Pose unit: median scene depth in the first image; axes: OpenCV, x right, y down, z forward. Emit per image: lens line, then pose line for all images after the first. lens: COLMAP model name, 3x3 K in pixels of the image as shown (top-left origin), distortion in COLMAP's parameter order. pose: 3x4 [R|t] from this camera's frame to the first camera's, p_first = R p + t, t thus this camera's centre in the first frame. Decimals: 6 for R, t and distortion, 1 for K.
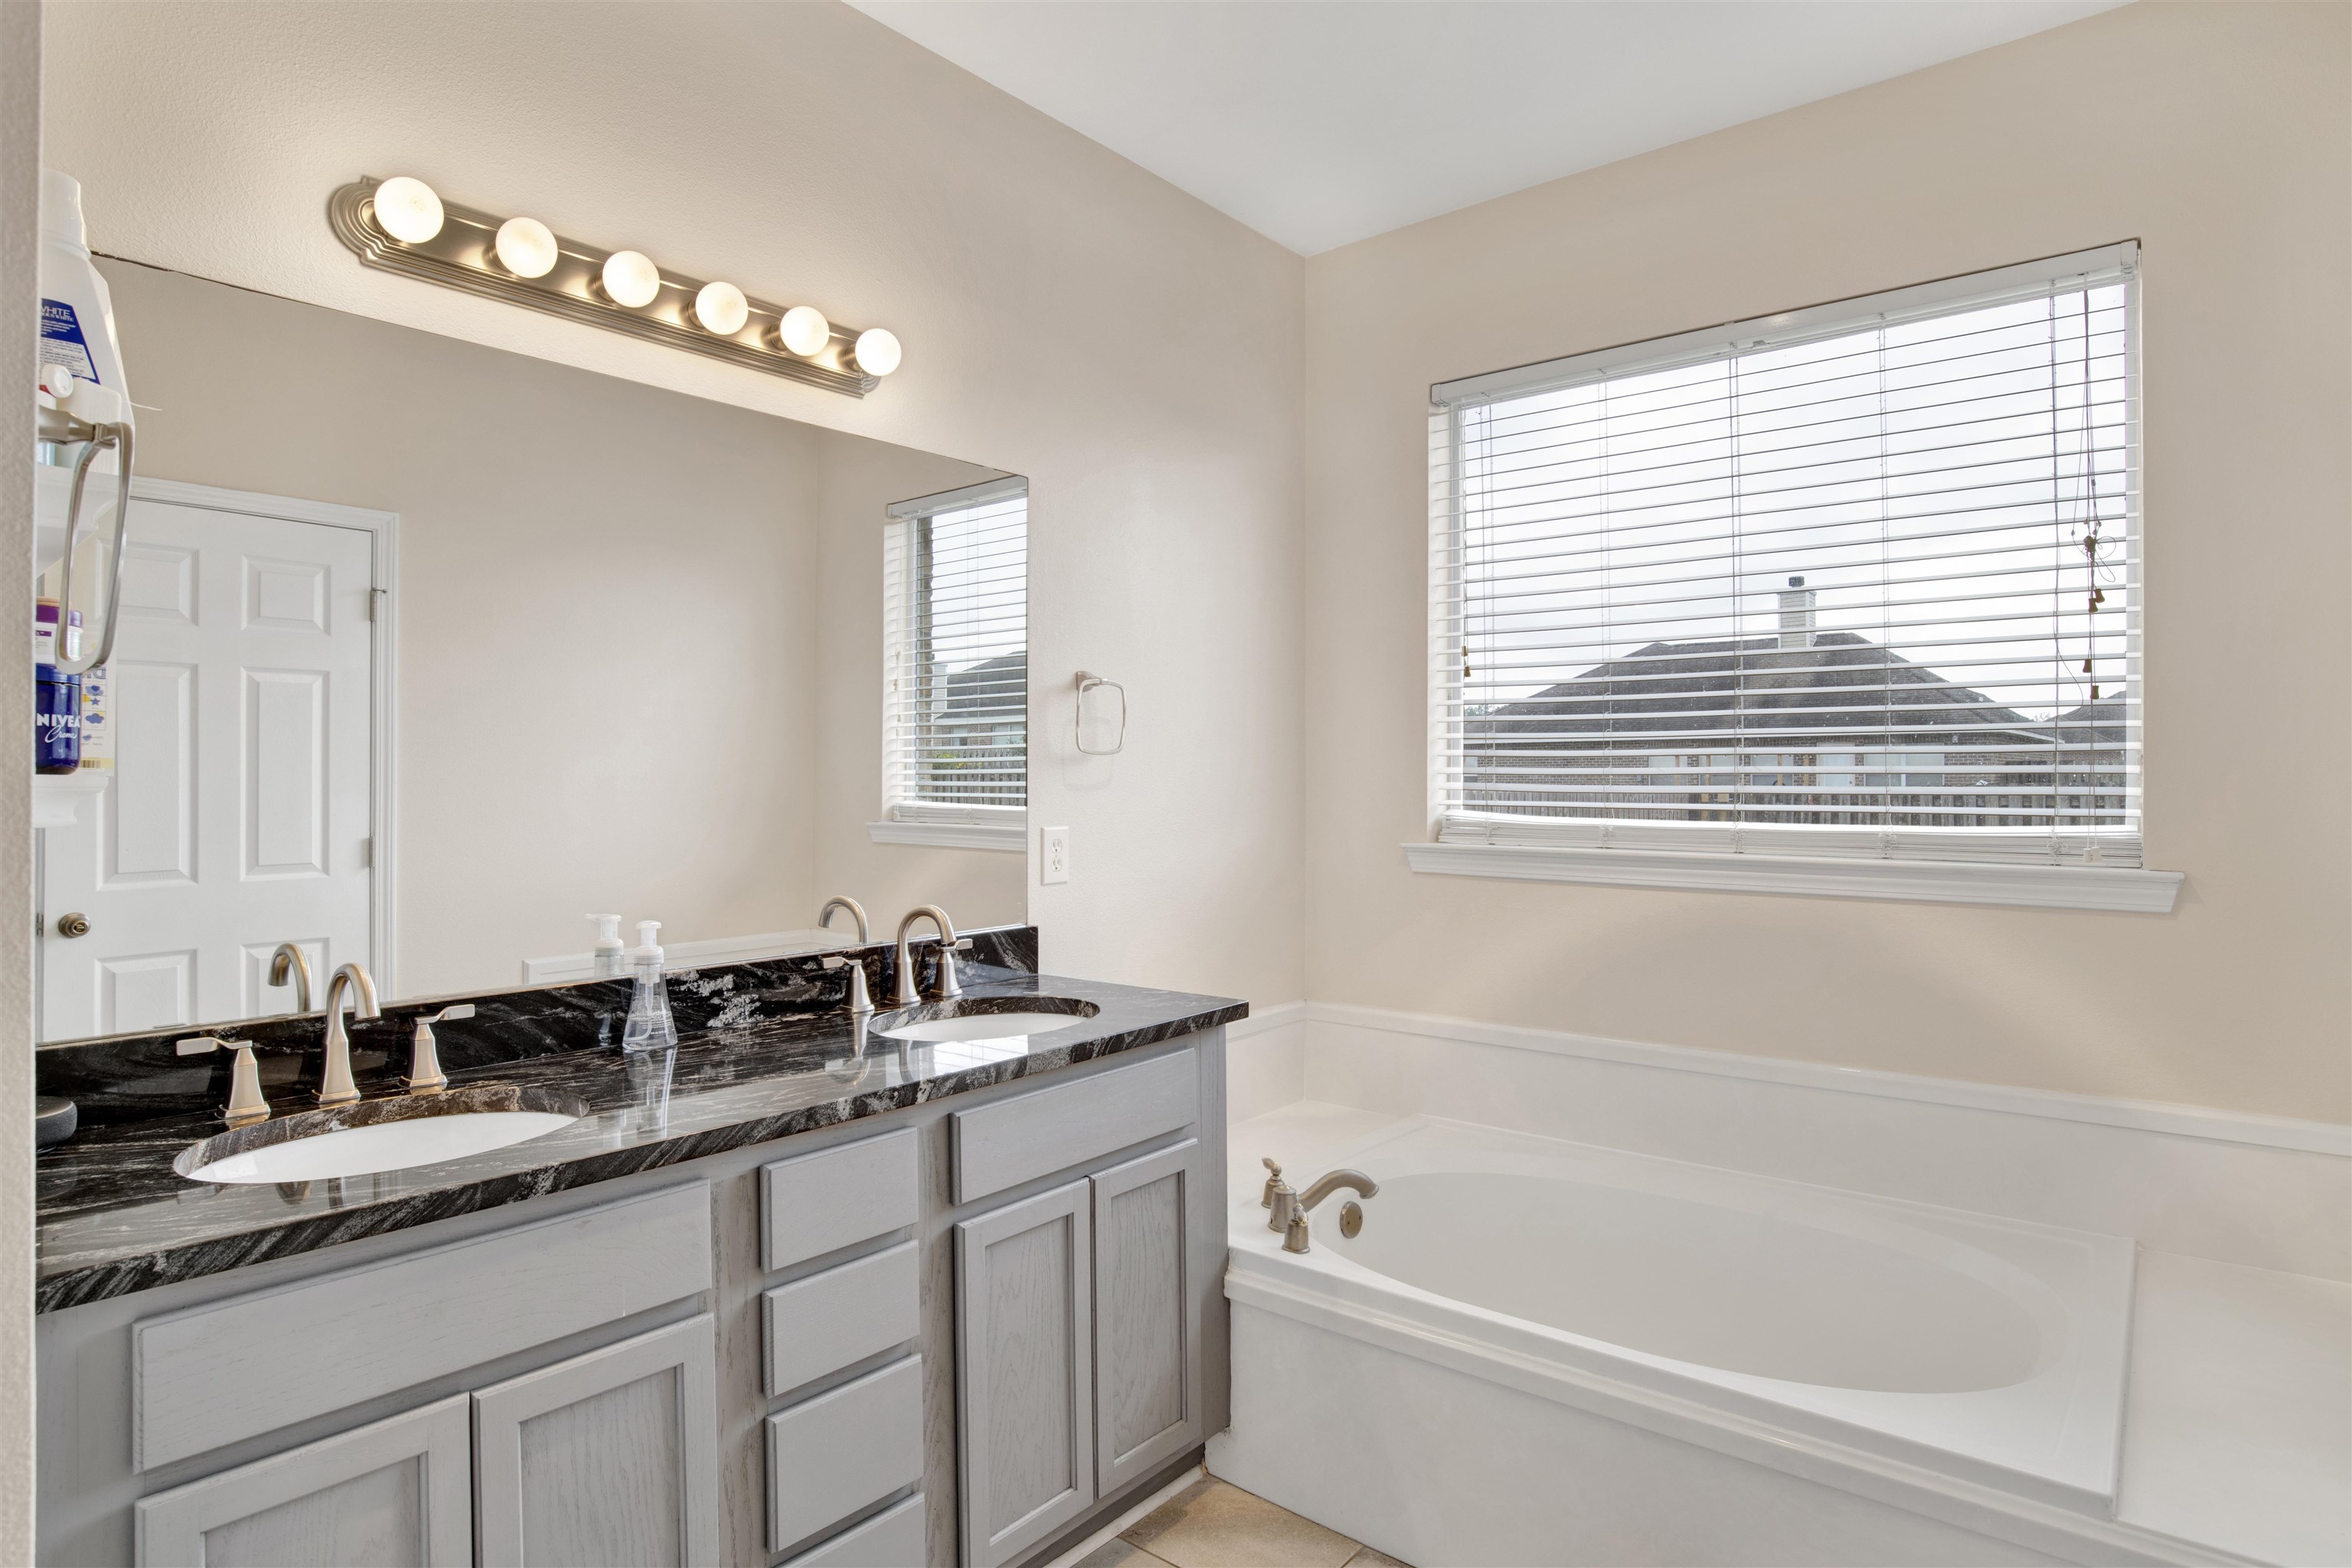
lens RADIAL K [[1262.7, 0, 1182.9], [0, 1262.7, 793.4], [0, 0, 1]] dist [-0.046656, 0.011517]
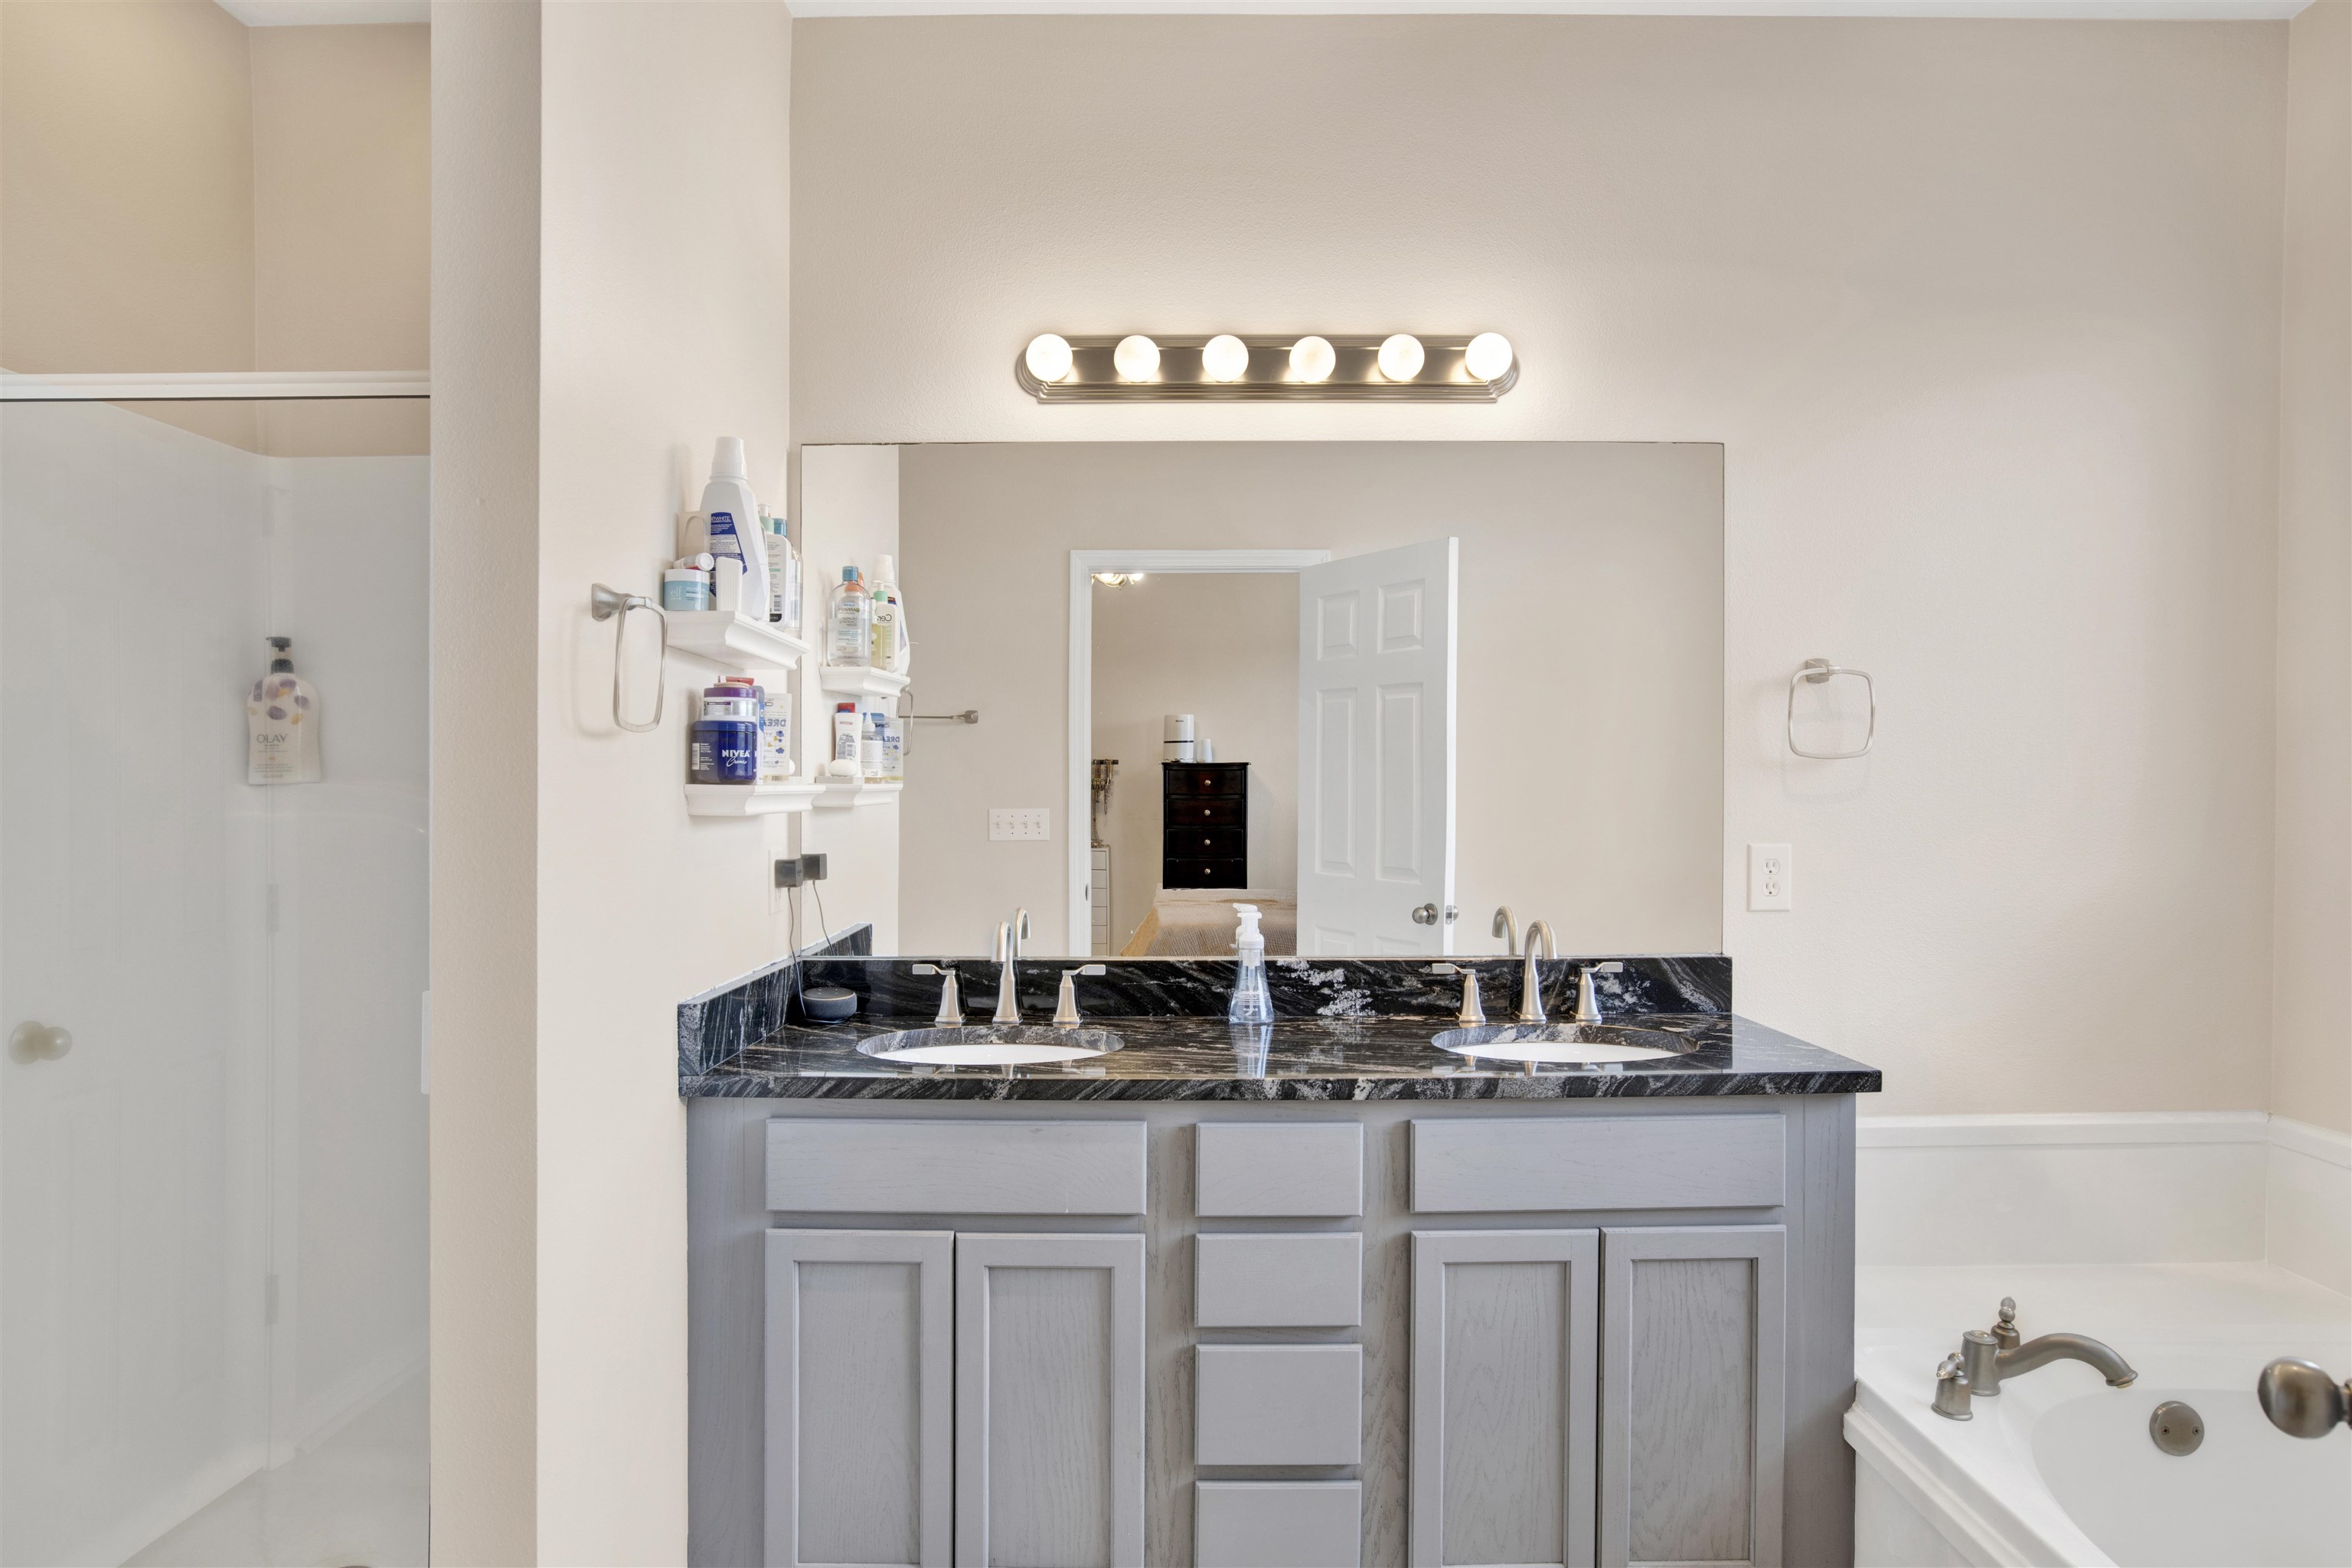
lens RADIAL K [[1434.5, 0, 1177.2], [0, 1434.5, 773.7], [0, 0, 1]] dist [-0.048665, 0.016842]
pose [[0.626310, -0.007630, -0.779537, 0.592018], [-0.008275, 0.999831, -0.016434, -0.002137], [0.779530, 0.016743, 0.626140, 0.133318]]
